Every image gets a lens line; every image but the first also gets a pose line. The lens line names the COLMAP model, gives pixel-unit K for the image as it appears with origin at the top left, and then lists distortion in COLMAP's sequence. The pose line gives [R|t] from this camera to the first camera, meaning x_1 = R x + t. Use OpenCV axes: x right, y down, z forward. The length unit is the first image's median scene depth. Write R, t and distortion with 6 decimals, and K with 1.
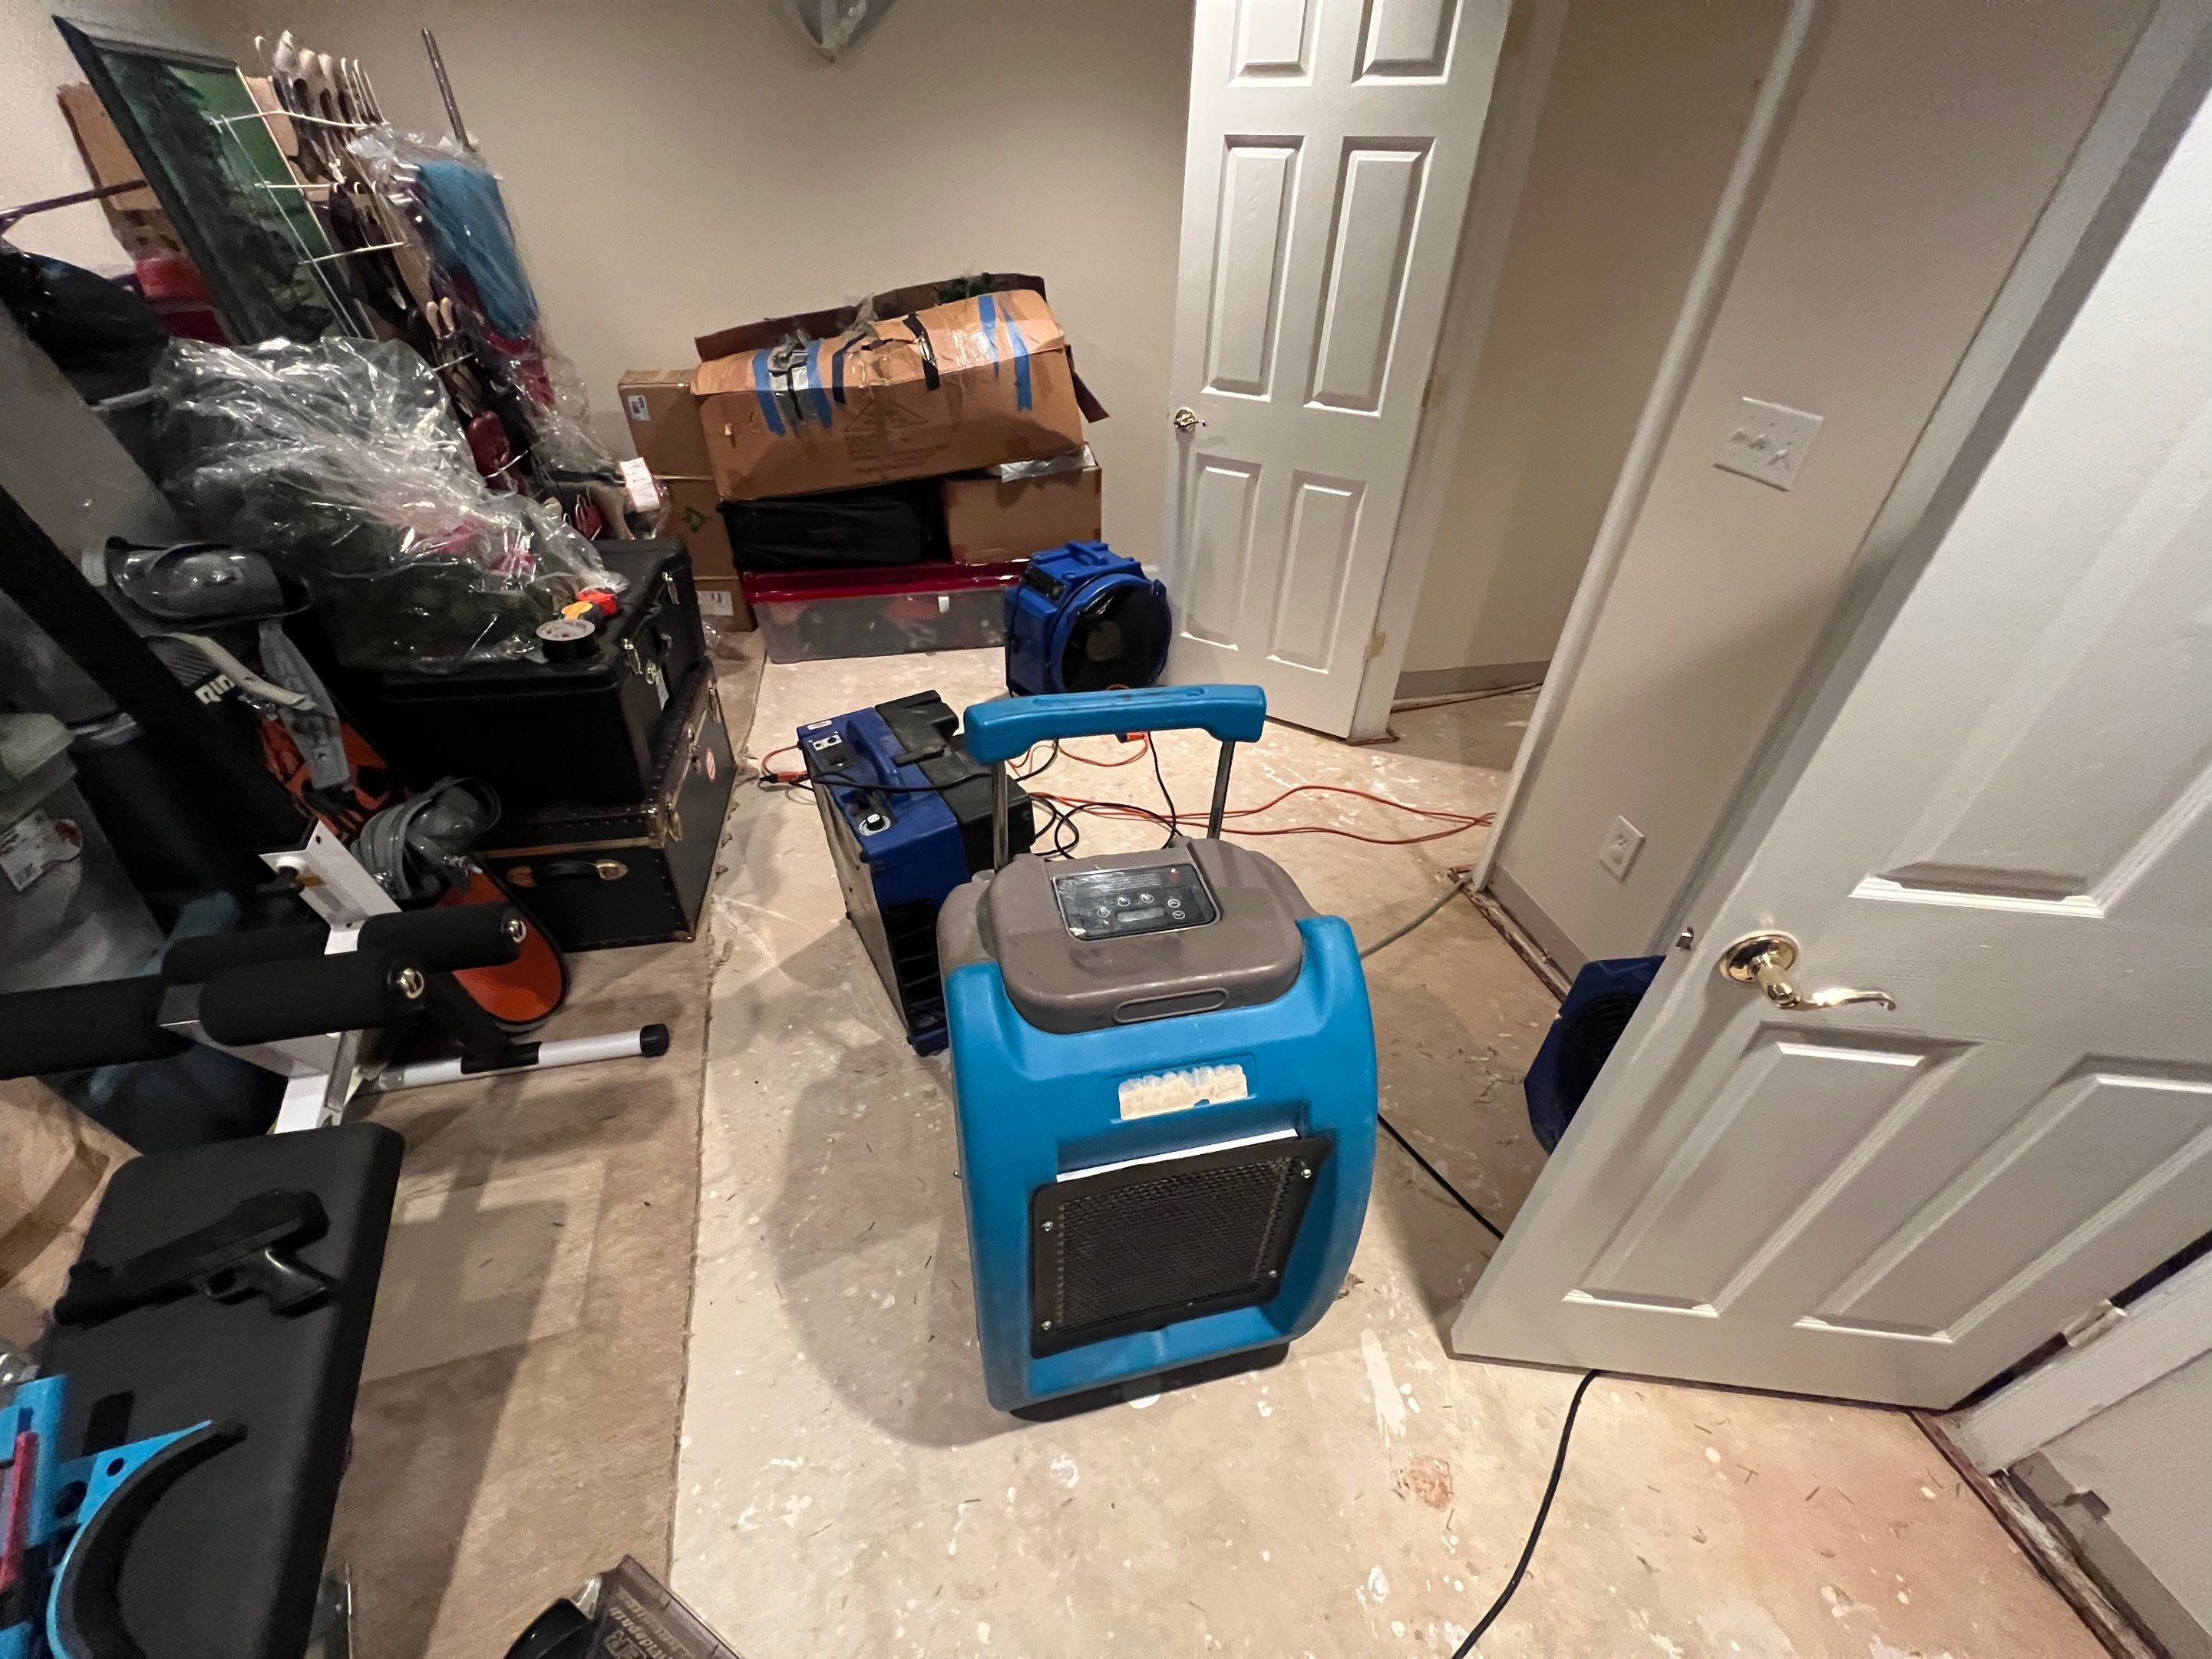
lens RADIAL K [[881.2, 0, 1099.7], [0, 881.2, 829.4], [0, 0, 1]] dist [0.000922, 0.000011]
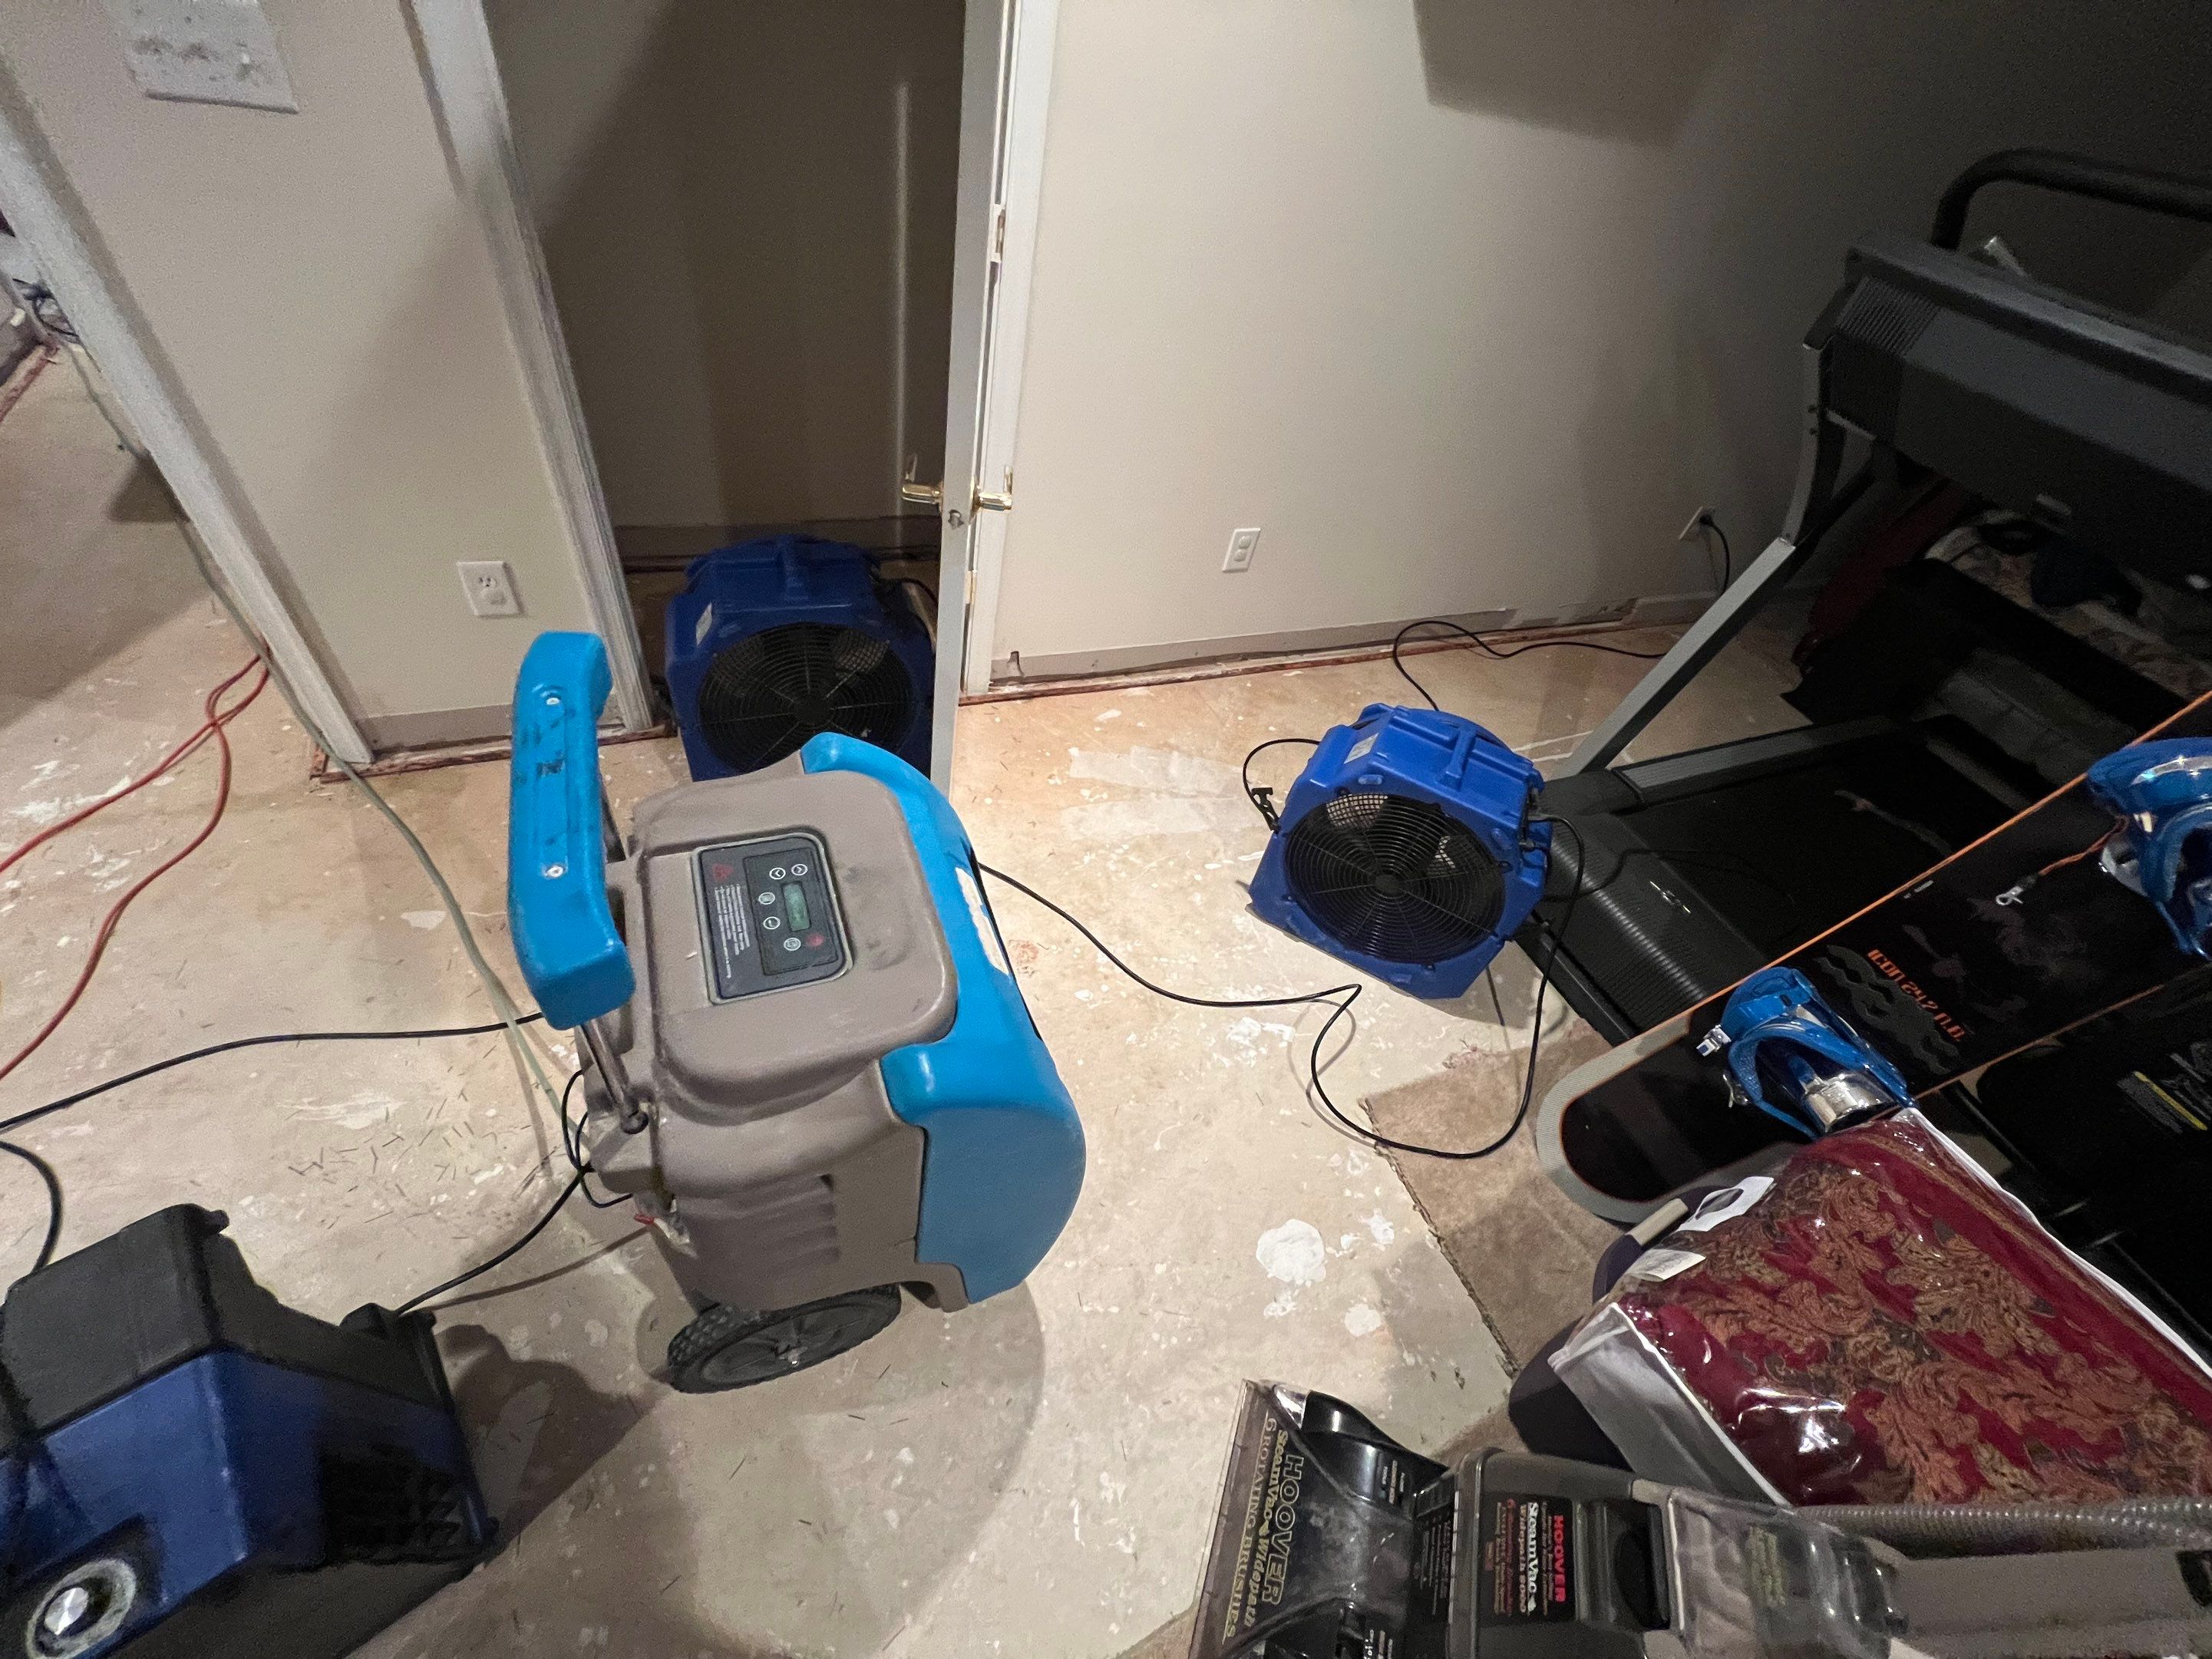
lens RADIAL K [[881.2, 0, 1099.7], [0, 881.2, 829.4], [0, 0, 1]] dist [0.000922, 0.000011]
pose [[-0.146350, -0.764493, 0.627799, -0.316664], [0.441079, 0.517625, 0.733153, -0.290411], [-0.885455, 0.384206, 0.261448, 0.362068]]
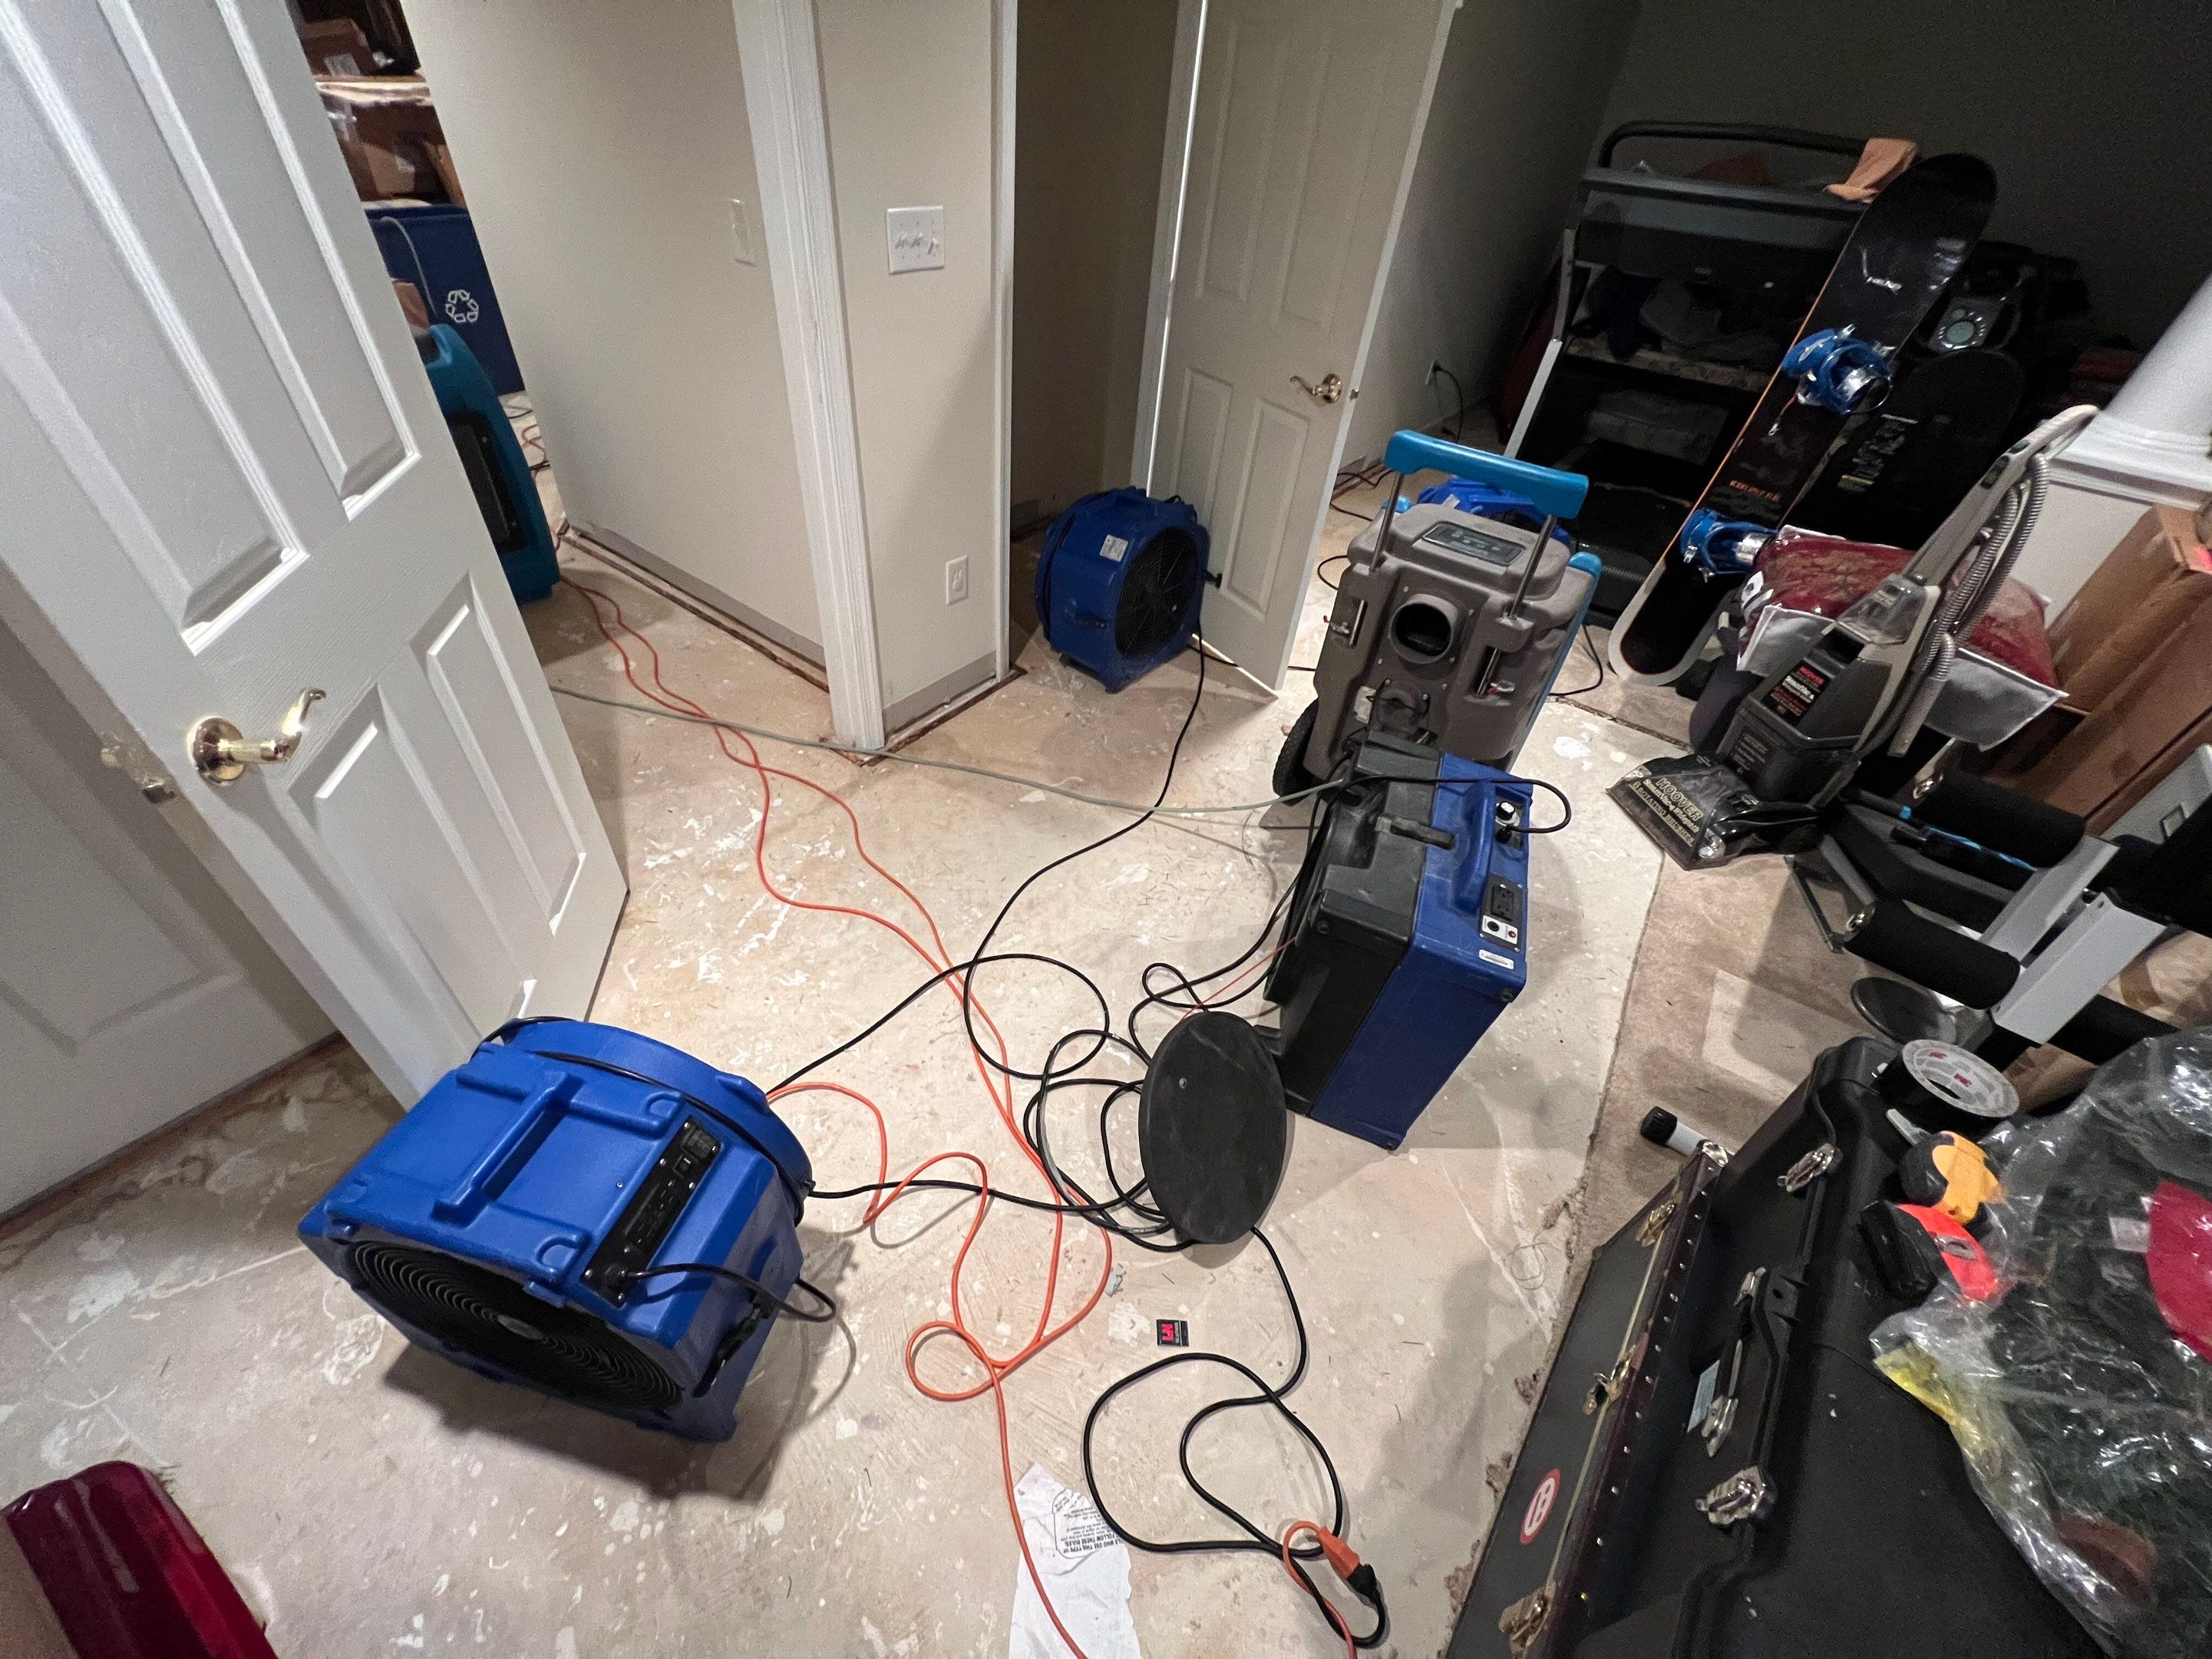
lens RADIAL K [[881.2, 0, 1099.7], [0, 881.2, 829.4], [0, 0, 1]] dist [0.000922, 0.000011]
pose [[-0.632734, -0.571191, 0.522866, -0.511819], [0.378824, 0.360583, 0.852333, -1.043680], [-0.675382, 0.737375, -0.011772, 1.375700]]
